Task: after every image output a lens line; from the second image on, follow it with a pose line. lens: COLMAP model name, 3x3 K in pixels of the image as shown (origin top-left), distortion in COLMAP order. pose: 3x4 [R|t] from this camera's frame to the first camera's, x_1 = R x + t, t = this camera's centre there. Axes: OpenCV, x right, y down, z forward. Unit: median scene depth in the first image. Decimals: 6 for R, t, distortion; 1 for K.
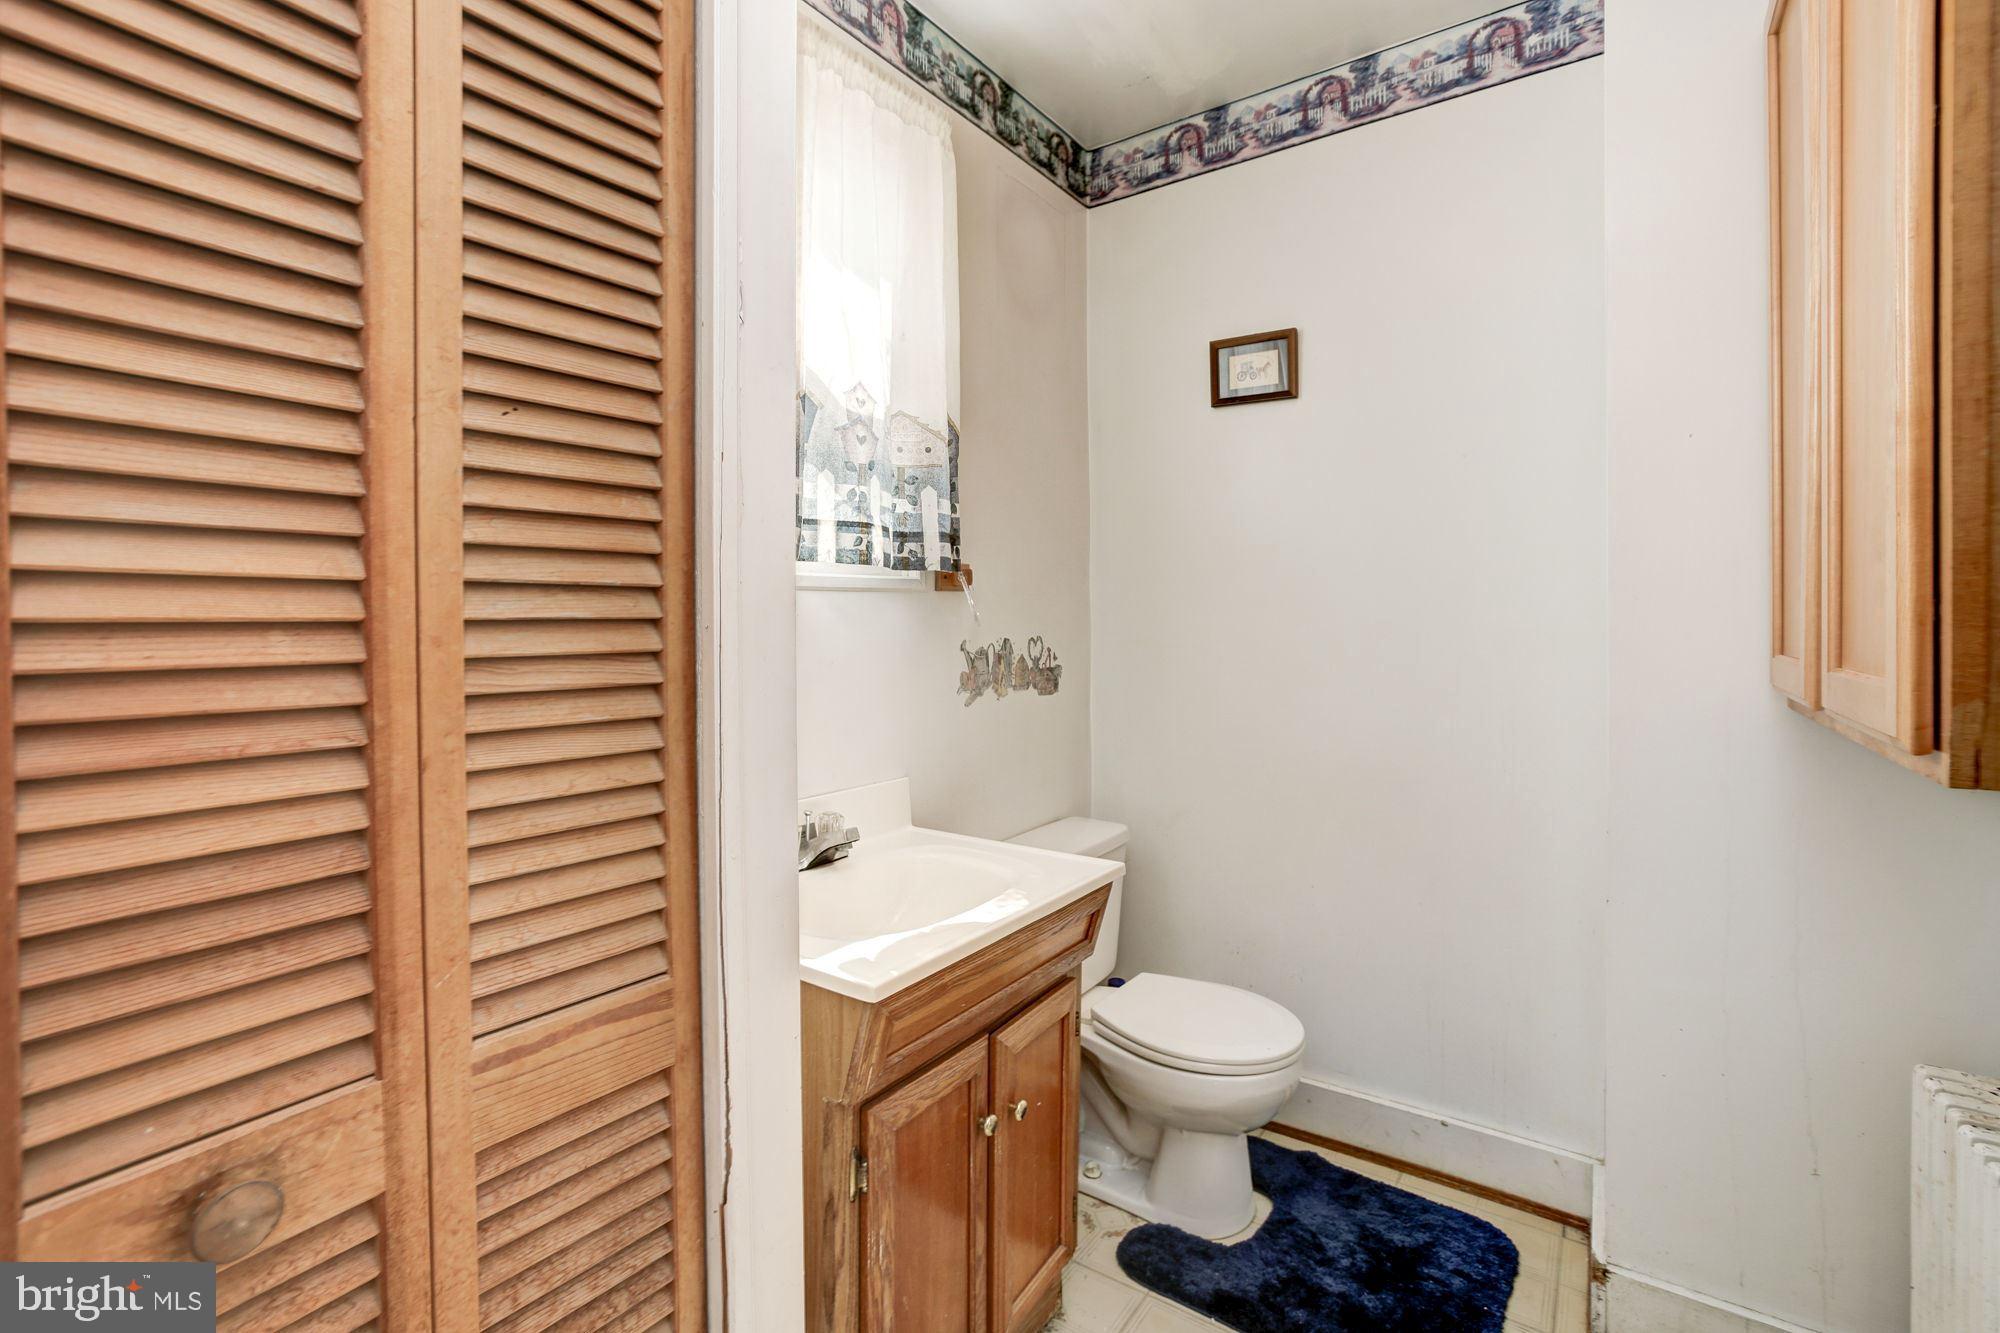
lens RADIAL K [[923.0, 0, 988.9], [0, 923.0, 657.1], [0, 0, 1]] dist [-0.042309, 0.018639]
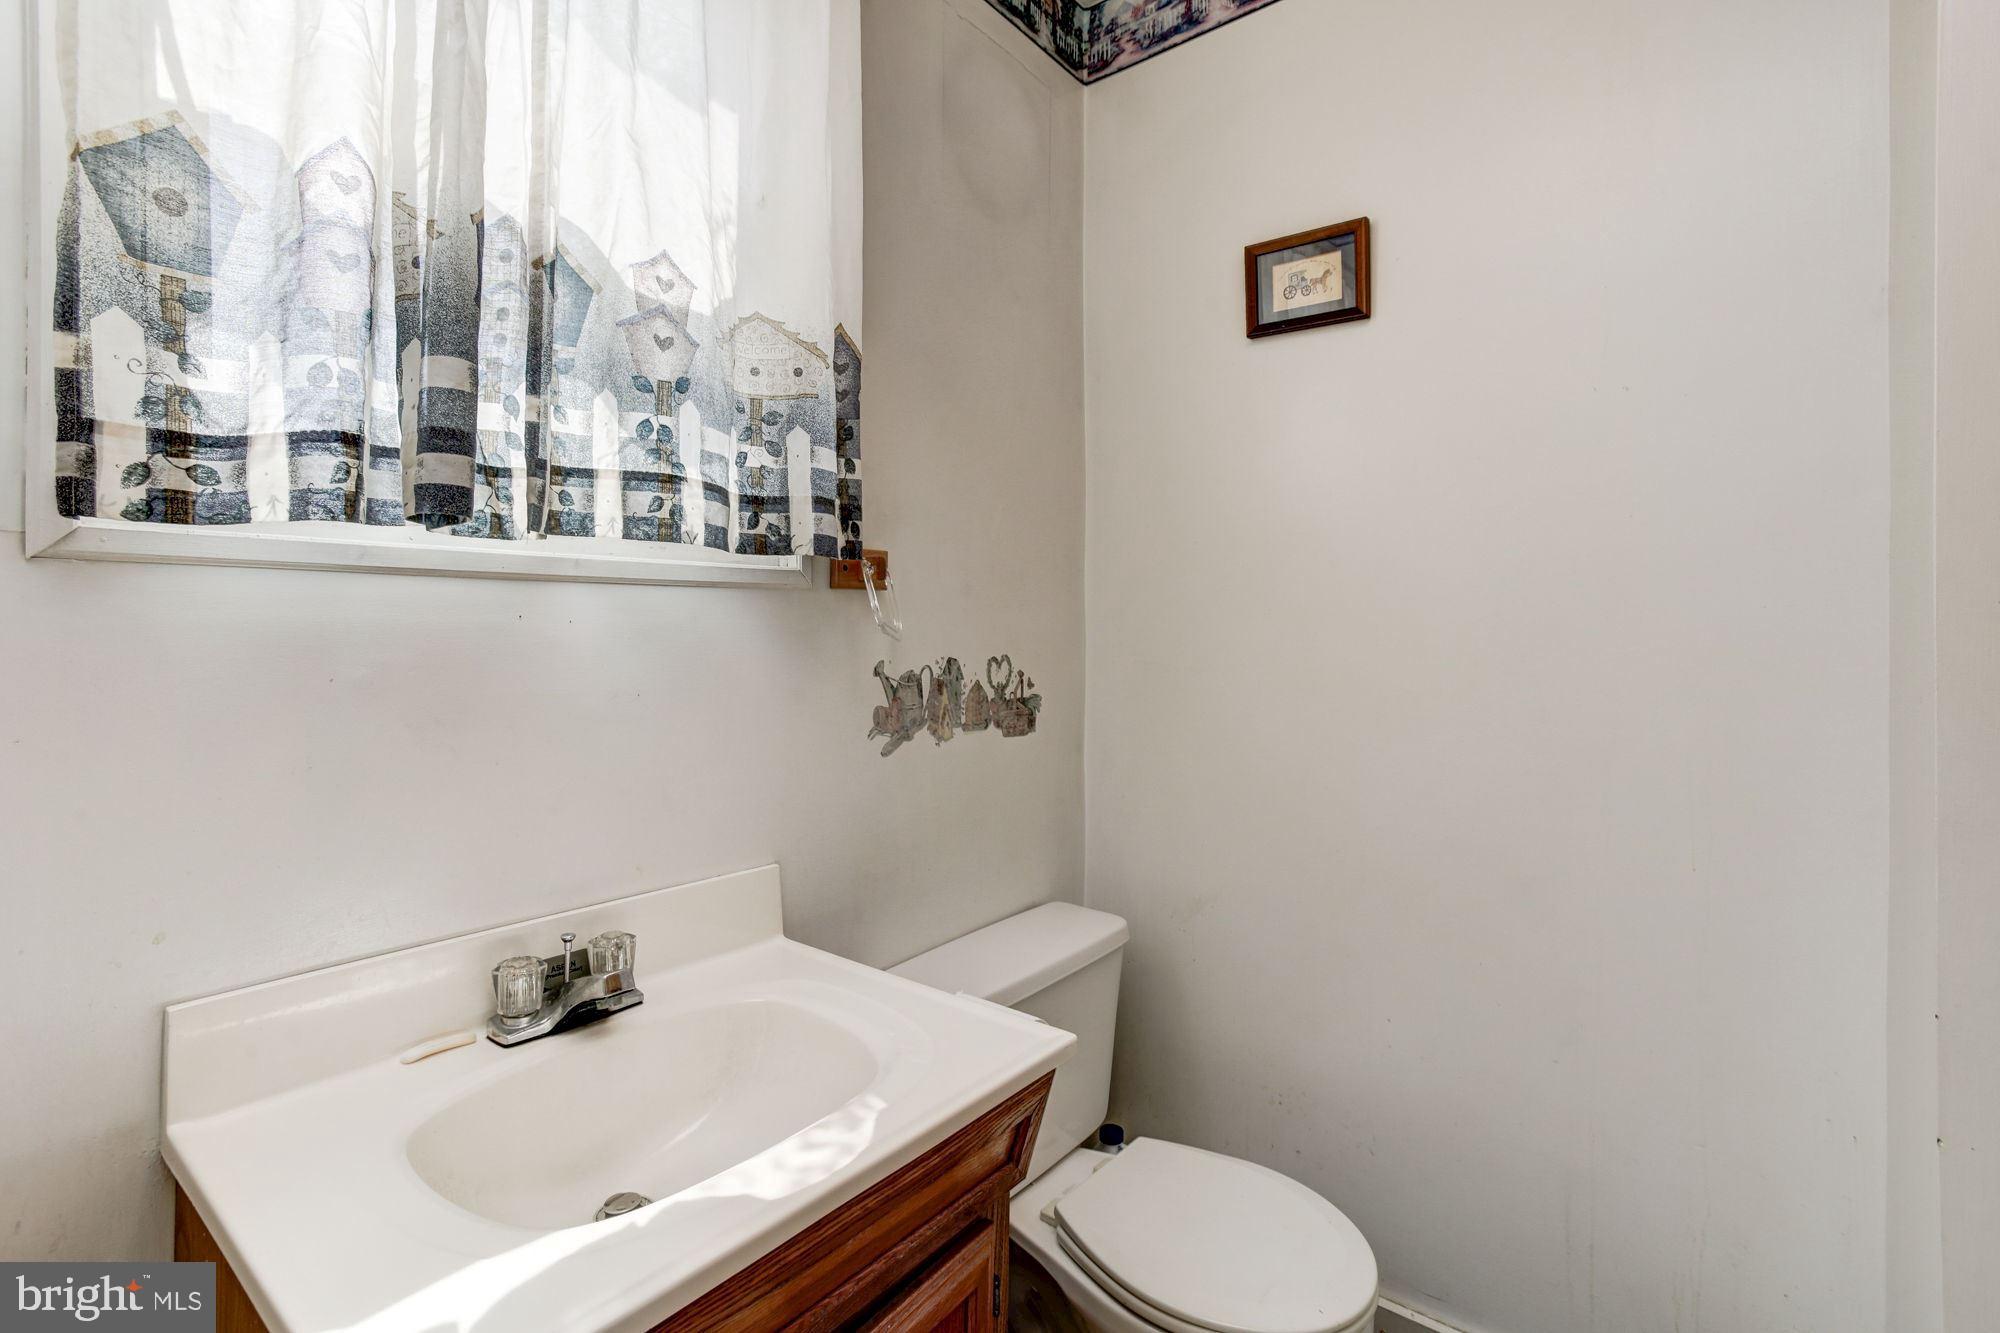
lens RADIAL K [[923.0, 0, 1009.7], [0, 923.0, 646.8], [0, 0, 1]] dist [-0.042309, 0.018639]
pose [[0.998825, 0.009878, -0.047439, 0.102829], [-0.011073, 0.999626, -0.024994, -0.012368], [0.047175, 0.025490, 0.998561, 0.312094]]
